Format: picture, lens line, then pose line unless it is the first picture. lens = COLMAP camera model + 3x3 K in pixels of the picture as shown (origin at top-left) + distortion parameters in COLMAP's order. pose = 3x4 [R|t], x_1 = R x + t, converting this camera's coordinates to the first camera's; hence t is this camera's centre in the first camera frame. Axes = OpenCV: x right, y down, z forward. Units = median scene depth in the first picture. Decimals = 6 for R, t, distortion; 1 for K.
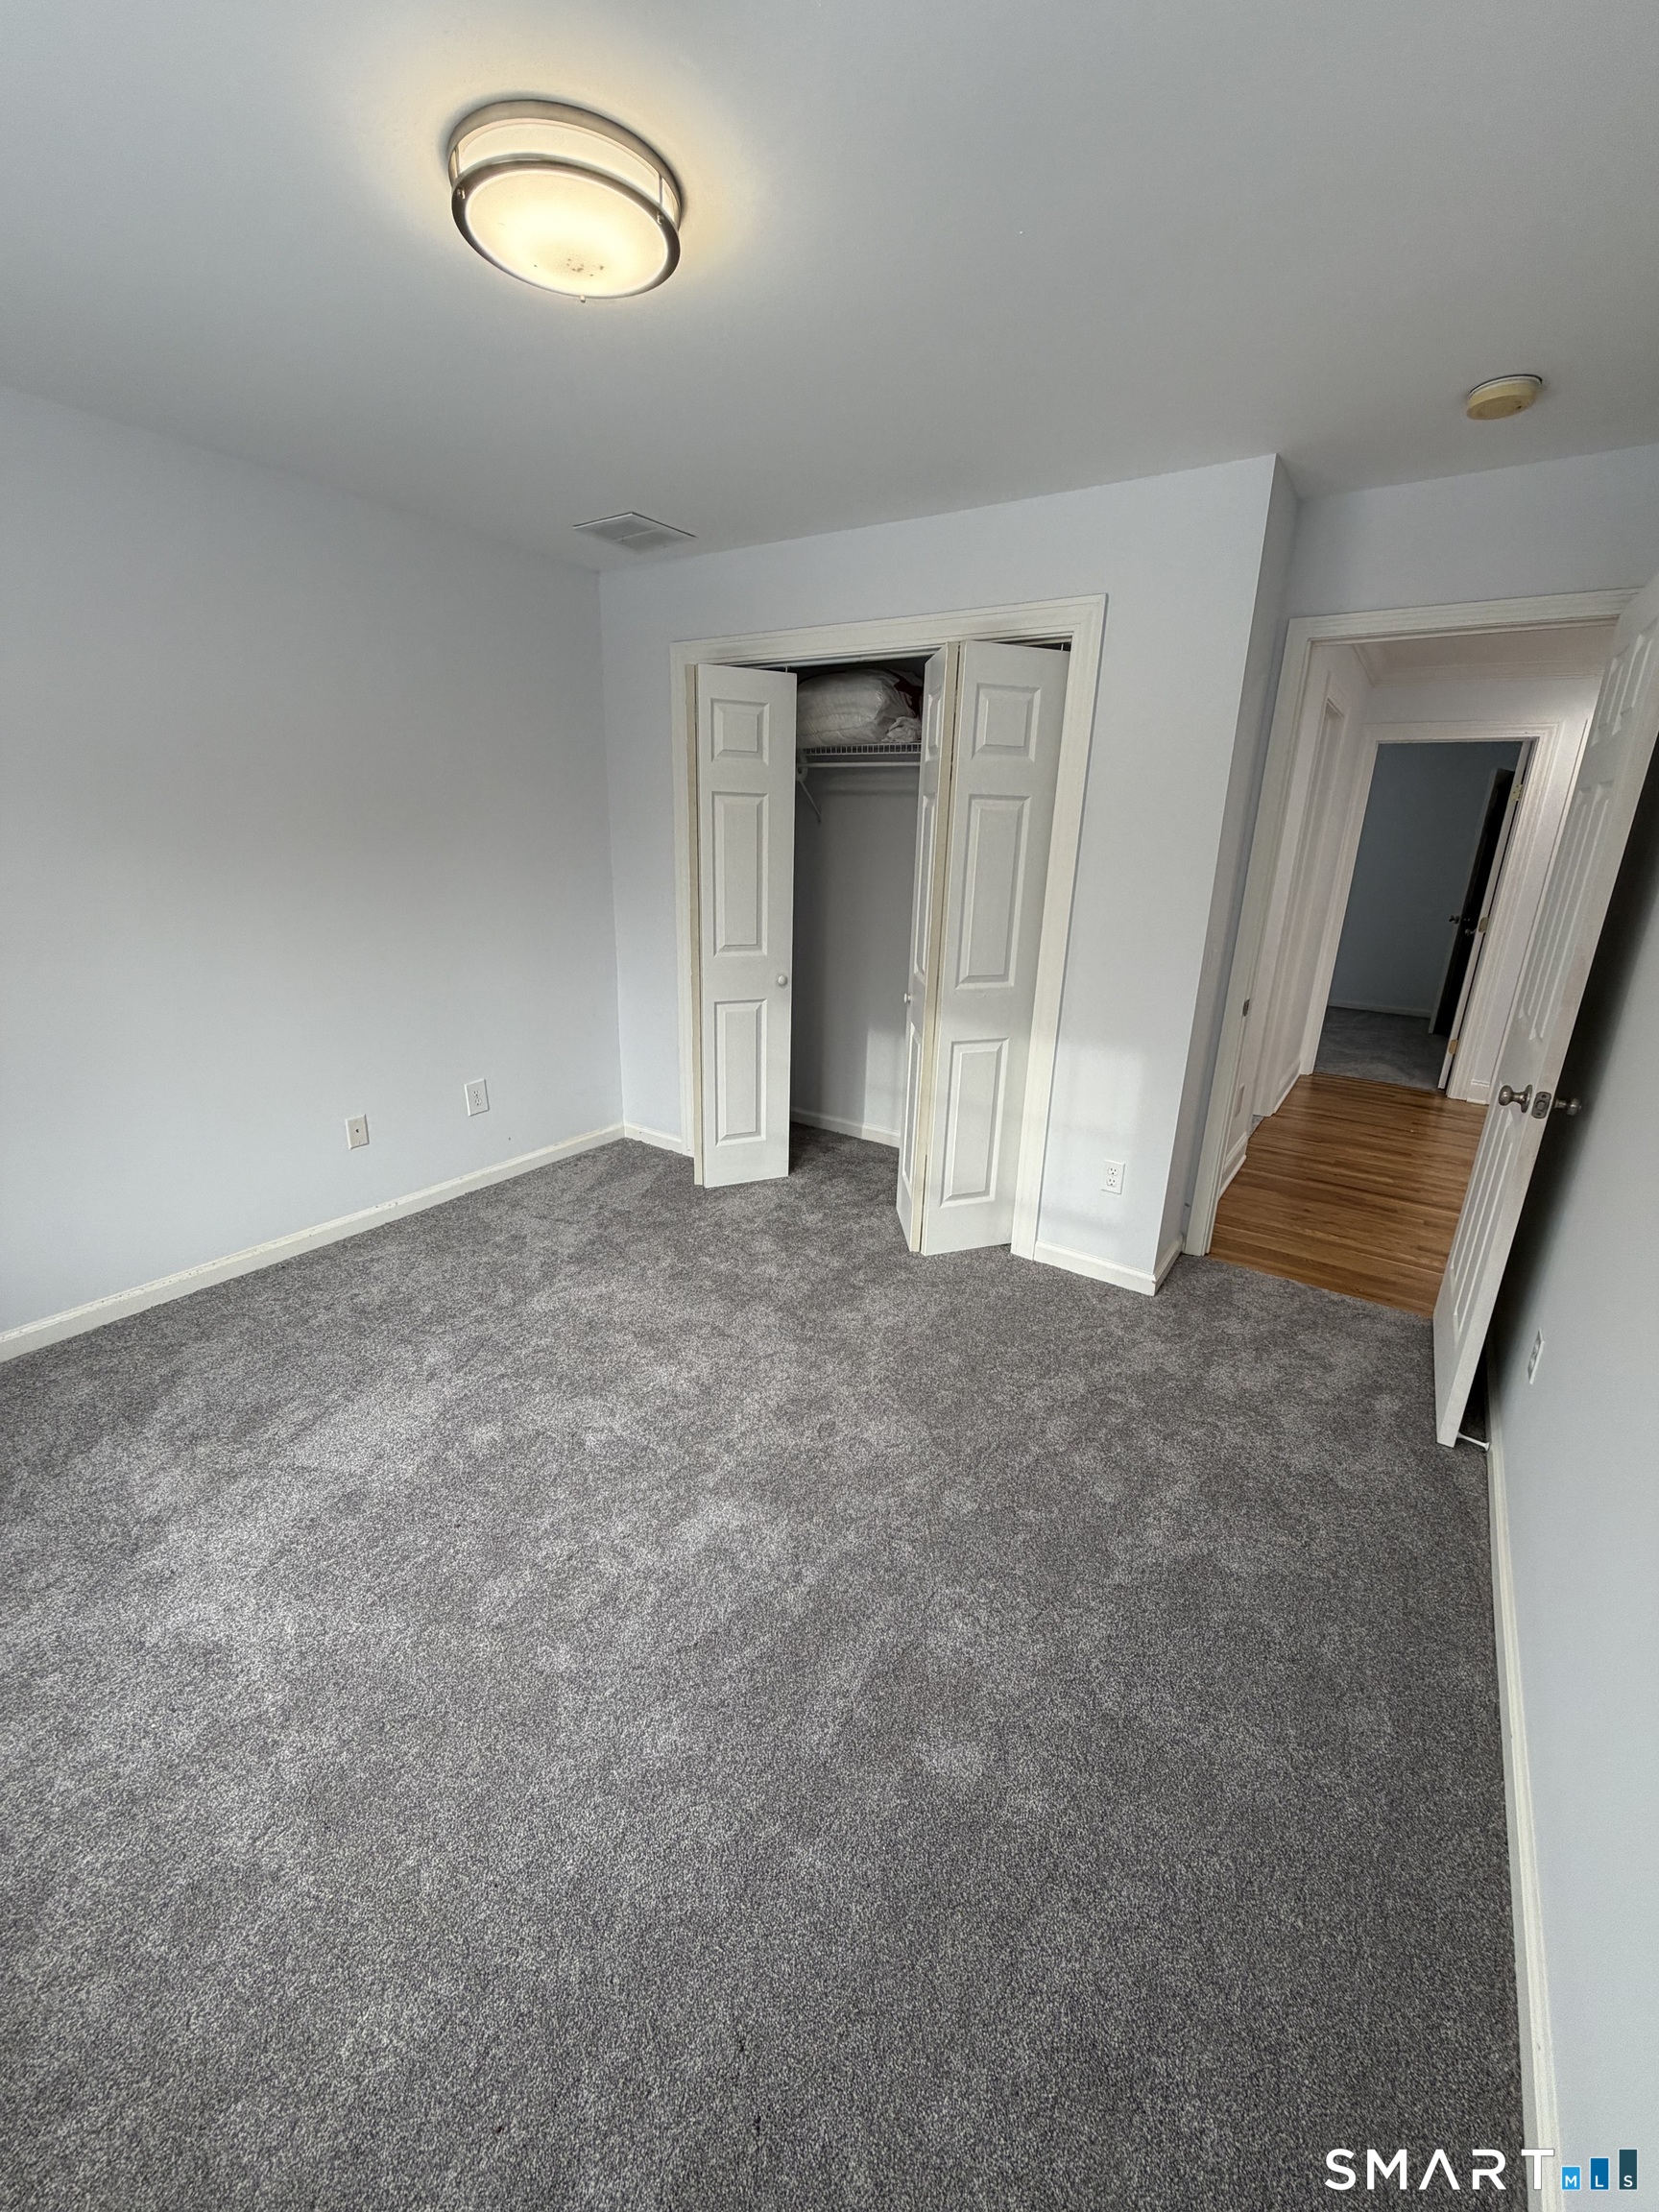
lens RADIAL K [[894.2, 0, 829.5], [0, 894.2, 1106.0], [0, 0, 1]] dist [0.065396, 0.000025]
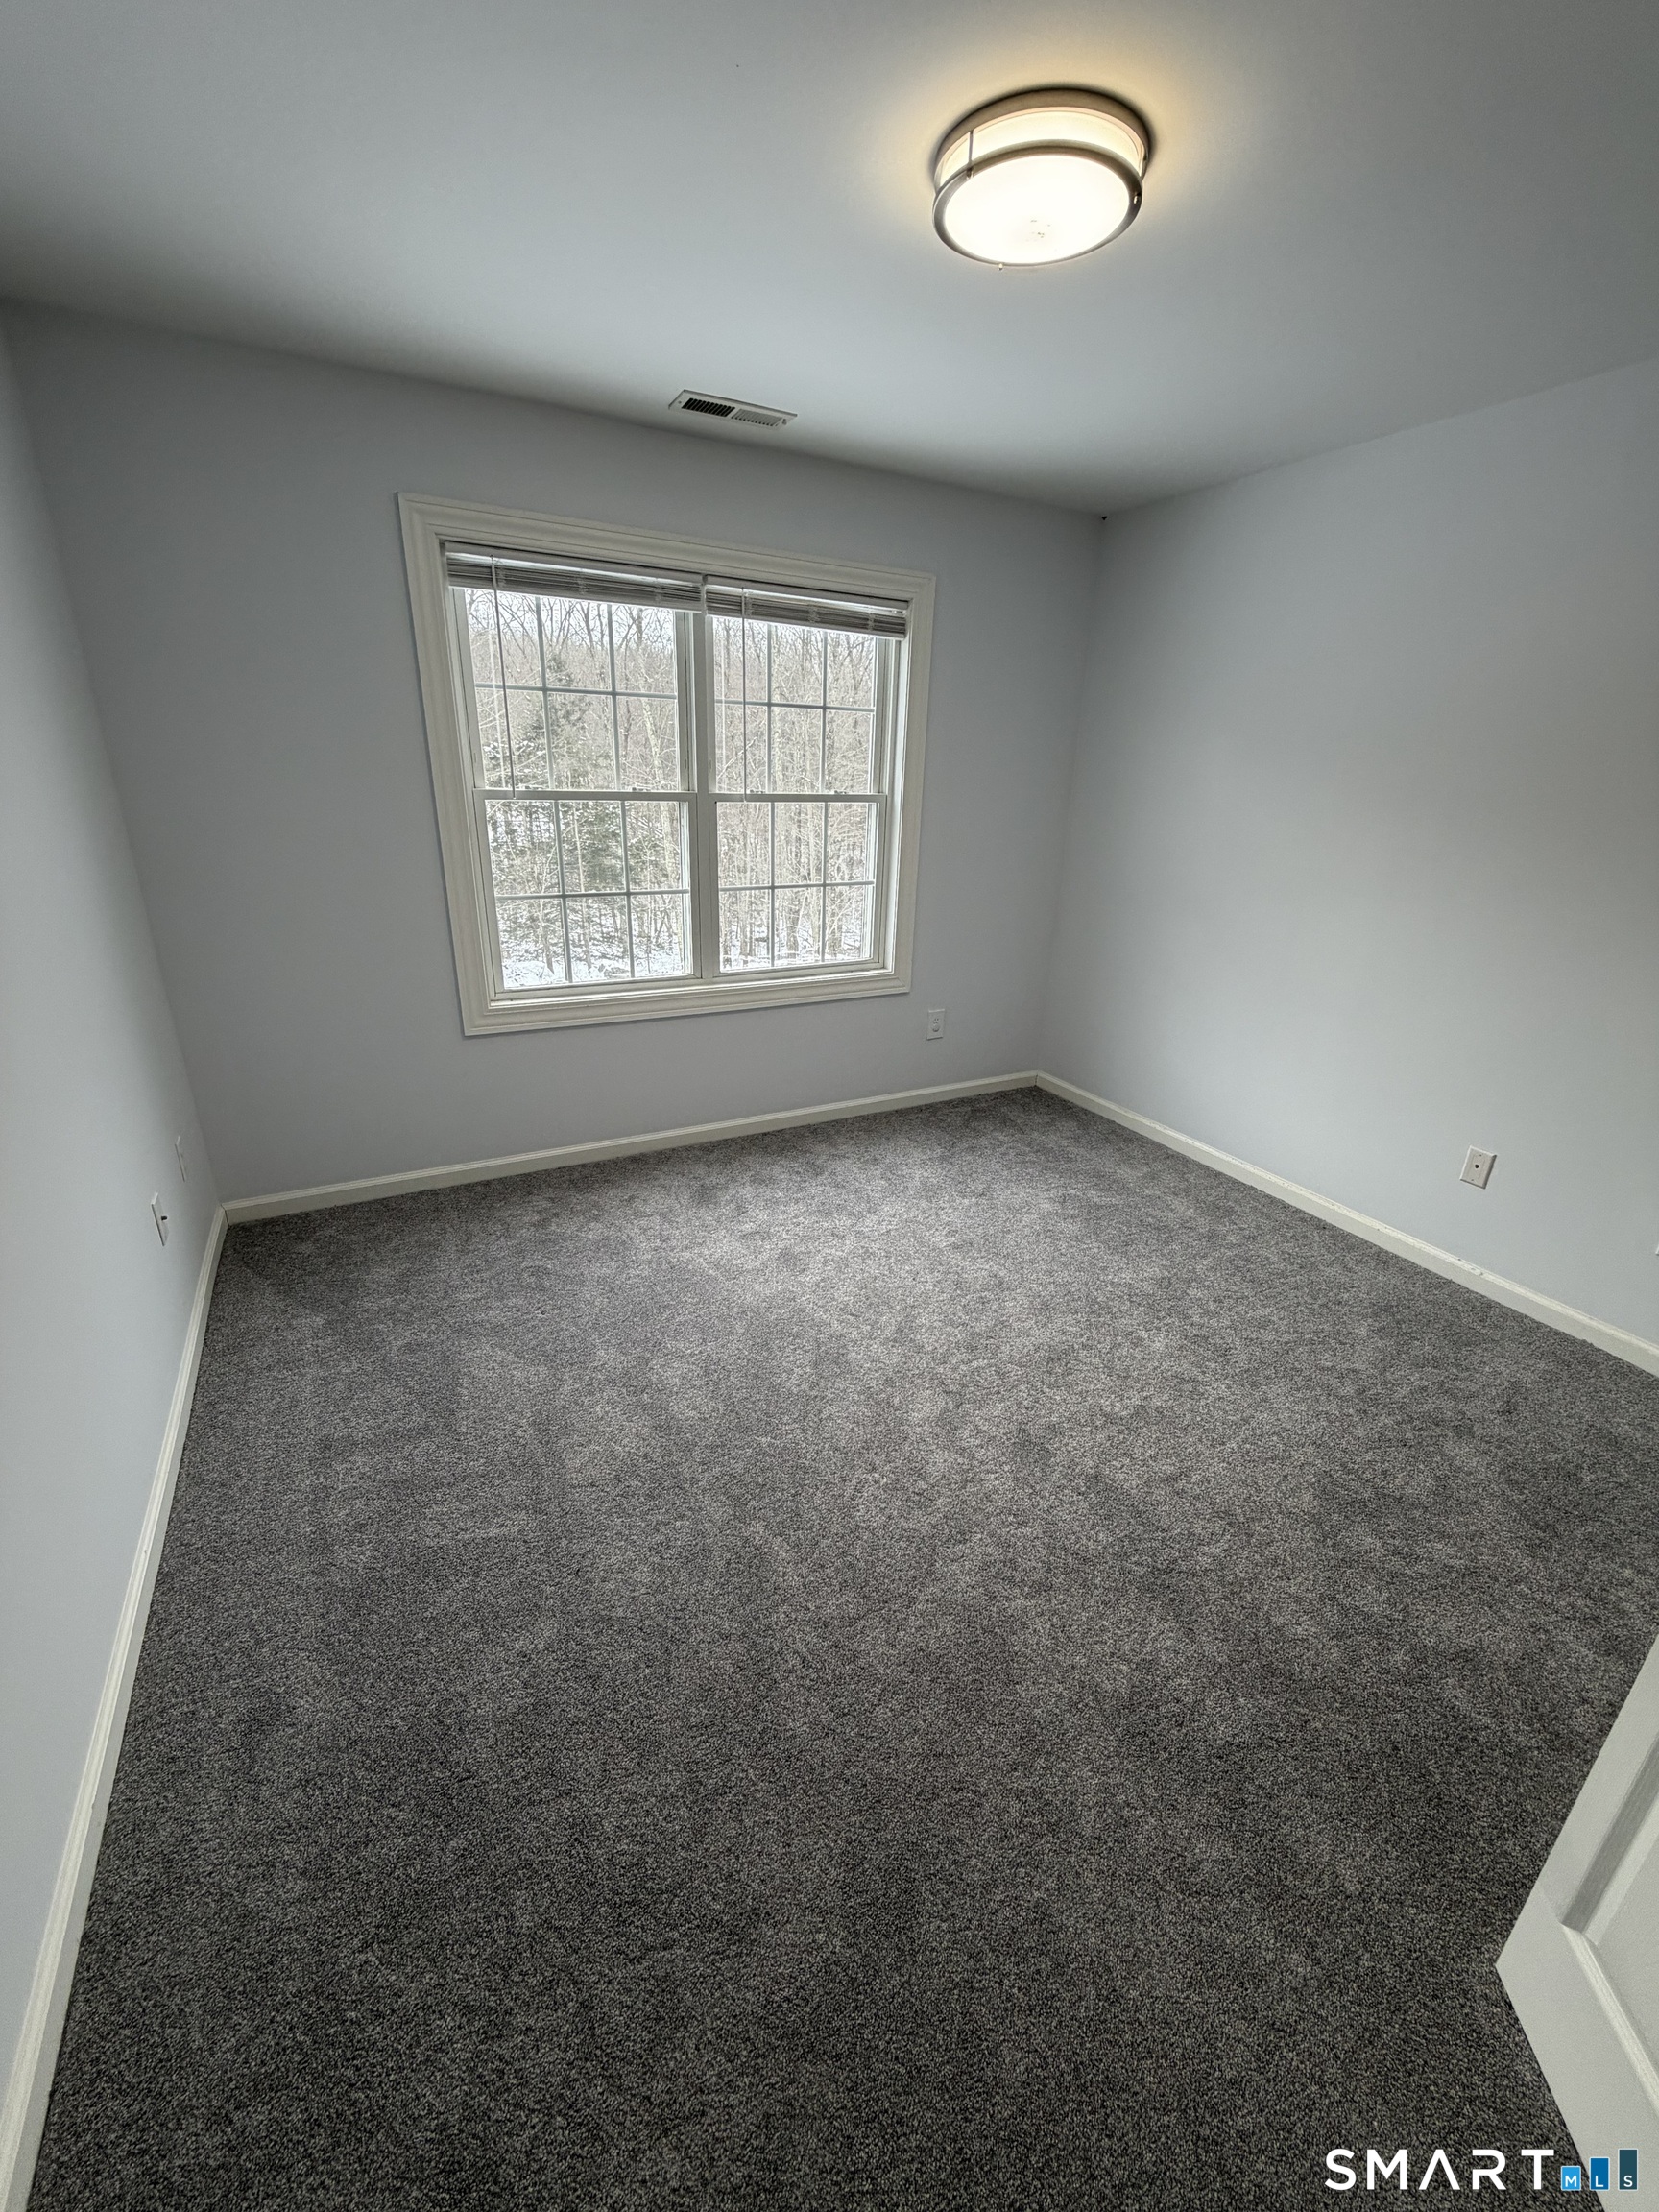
lens RADIAL K [[894.2, 0, 829.5], [0, 894.2, 1106.0], [0, 0, 1]] dist [0.065396, 0.000025]
pose [[-0.471007, 0.274977, -0.838177, 0.484454], [-0.322526, 0.830706, 0.453768, -0.221010], [0.821054, 0.484062, -0.302581, 0.761133]]
